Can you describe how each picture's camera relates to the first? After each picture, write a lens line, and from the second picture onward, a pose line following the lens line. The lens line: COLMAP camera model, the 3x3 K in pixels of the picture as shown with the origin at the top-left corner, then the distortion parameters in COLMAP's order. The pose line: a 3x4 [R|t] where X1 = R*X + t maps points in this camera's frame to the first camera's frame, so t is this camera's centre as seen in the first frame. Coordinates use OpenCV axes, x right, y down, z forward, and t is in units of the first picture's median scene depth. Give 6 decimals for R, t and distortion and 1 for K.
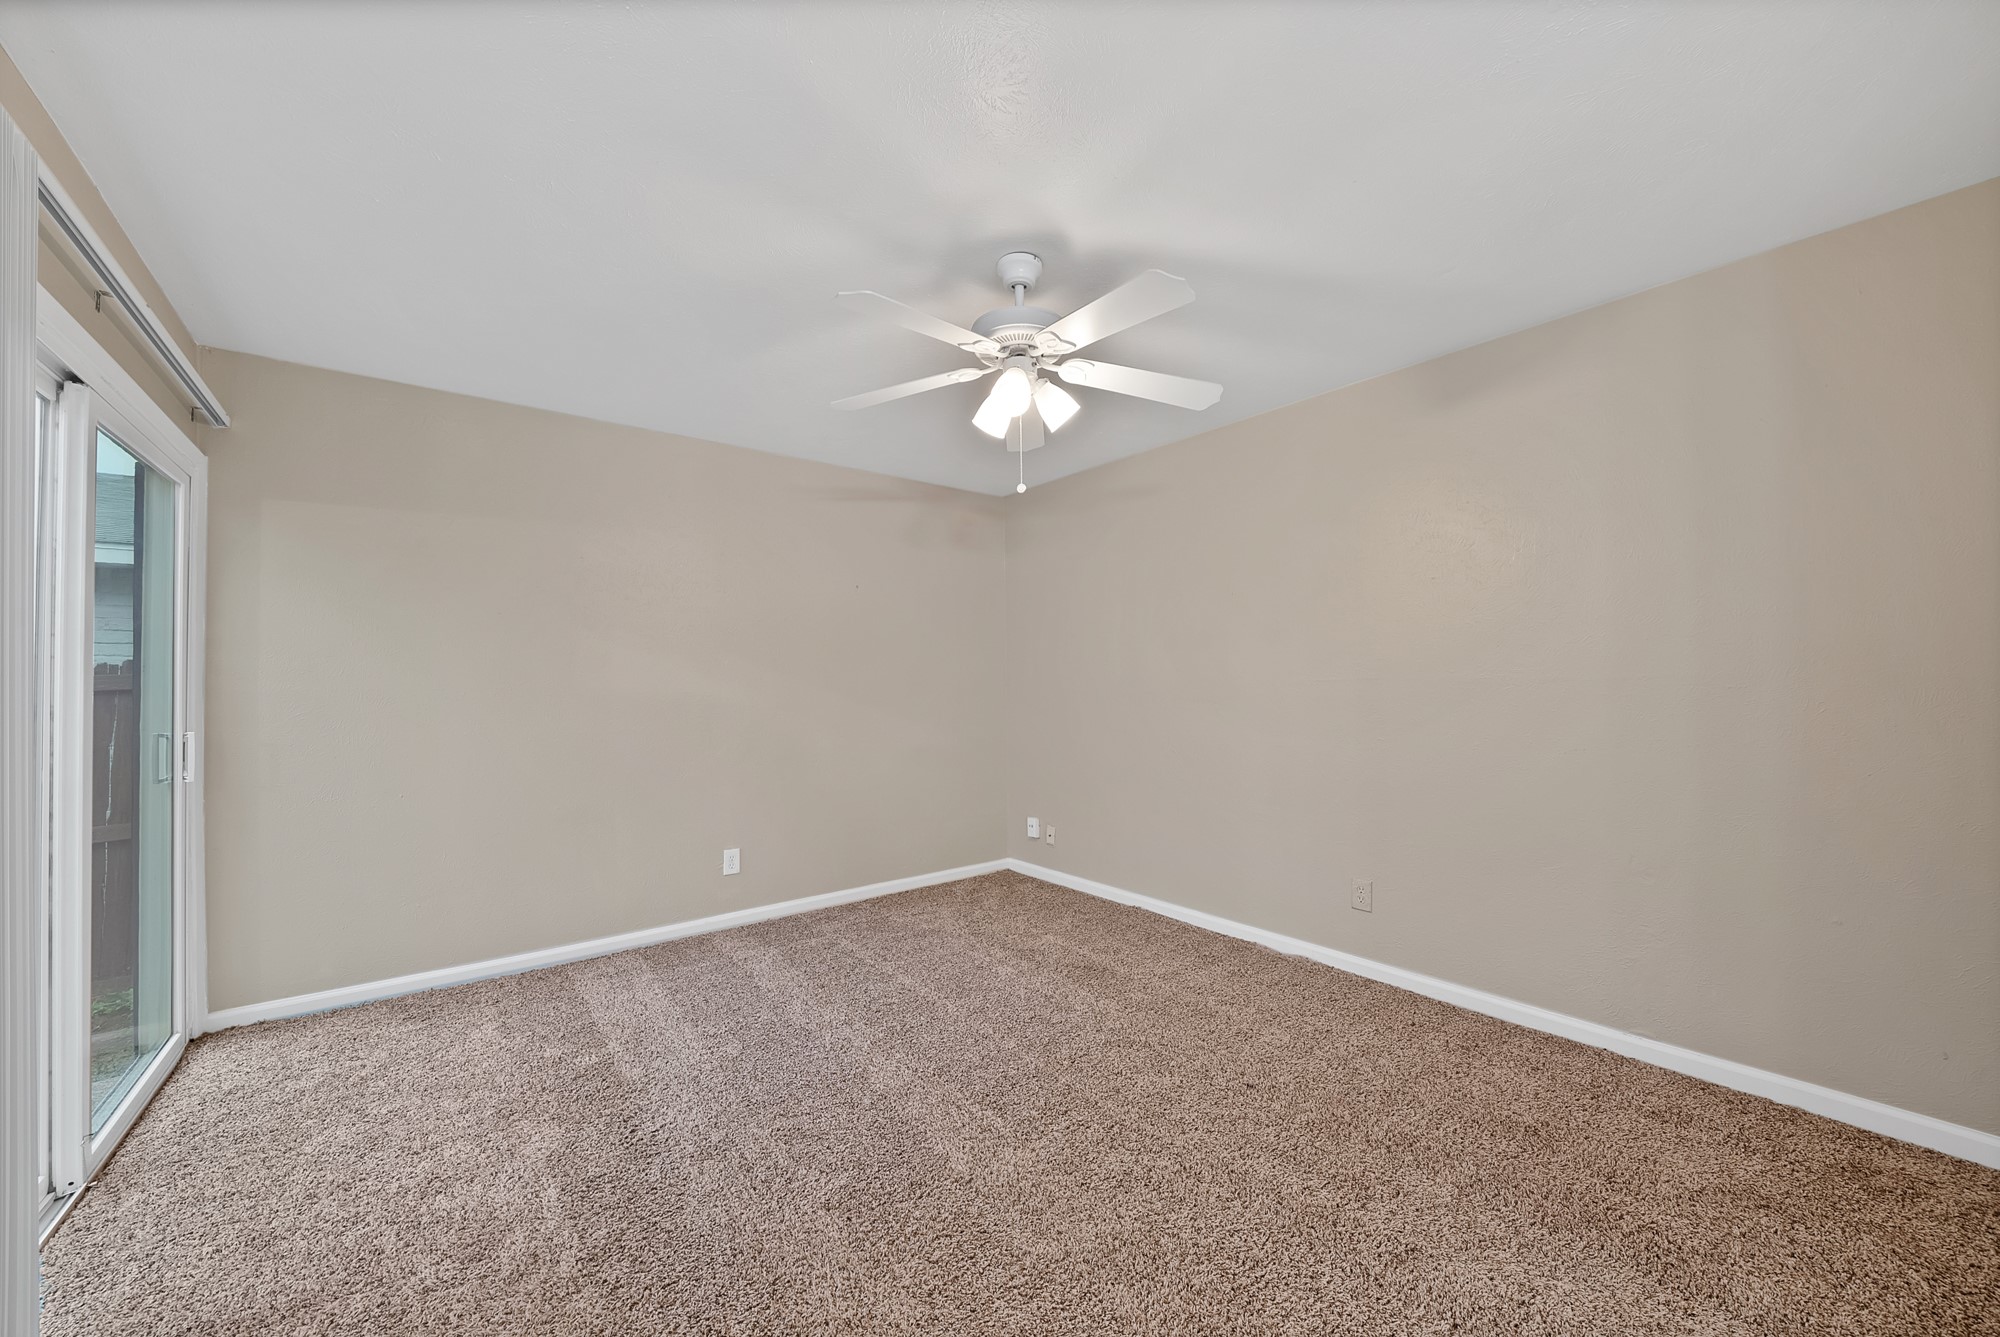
lens RADIAL K [[720.9, 0, 1012.3], [0, 720.9, 678.8], [0, 0, 1]] dist [-0.011613, 0.000267]
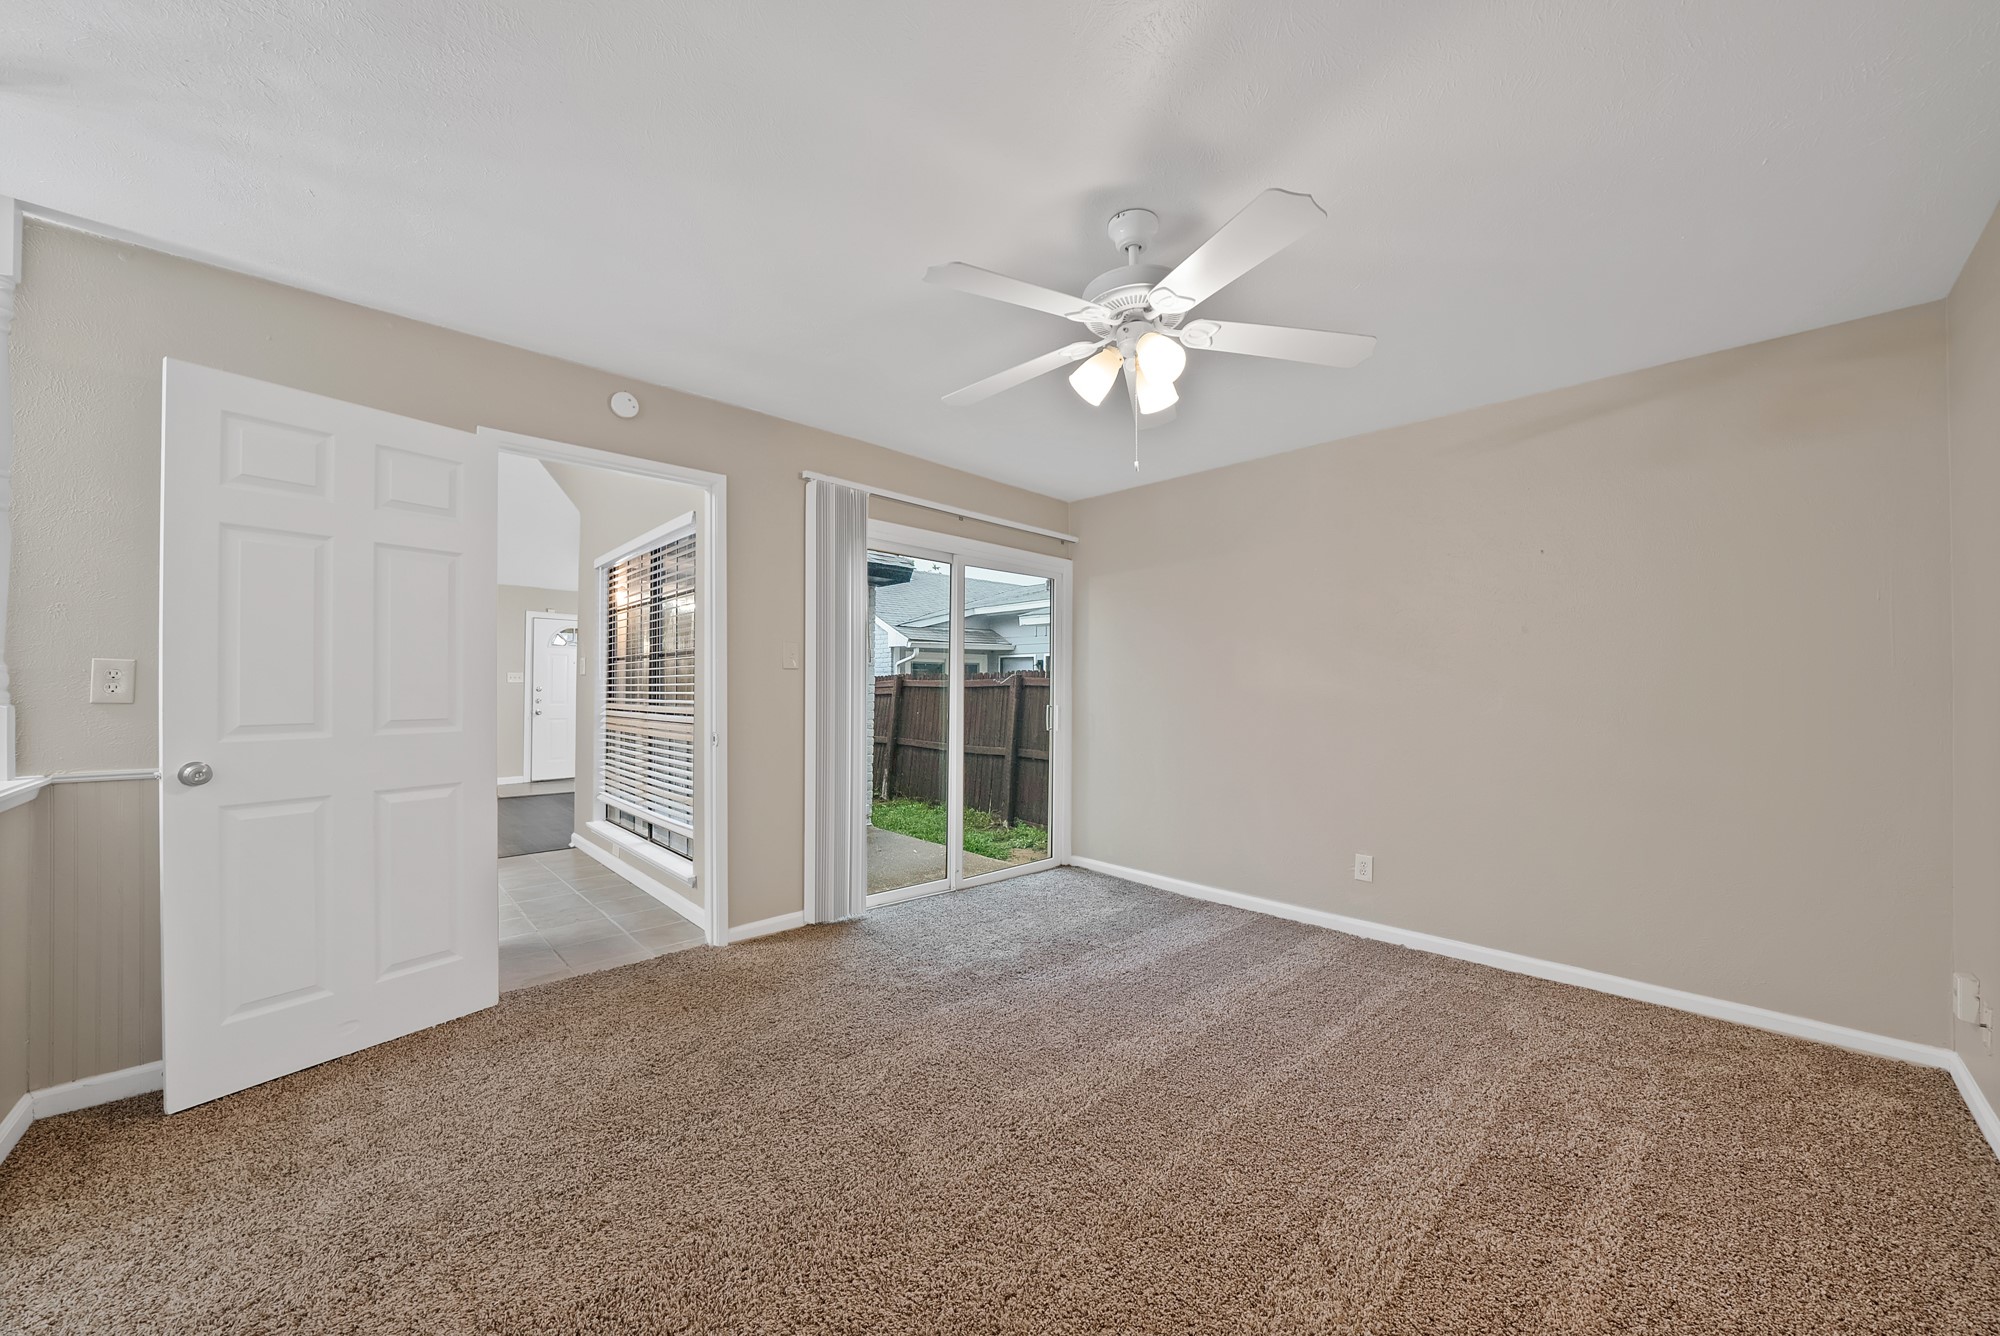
lens RADIAL K [[714.8, 0, 1005.4], [0, 714.8, 679.3], [0, 0, 1]] dist [-0.016762, 0.000158]
pose [[0.071574, -0.010598, -0.997379, 0.772118], [0.006122, 0.999929, -0.010186, 0.010867], [0.997416, -0.005377, 0.071634, 0.659226]]
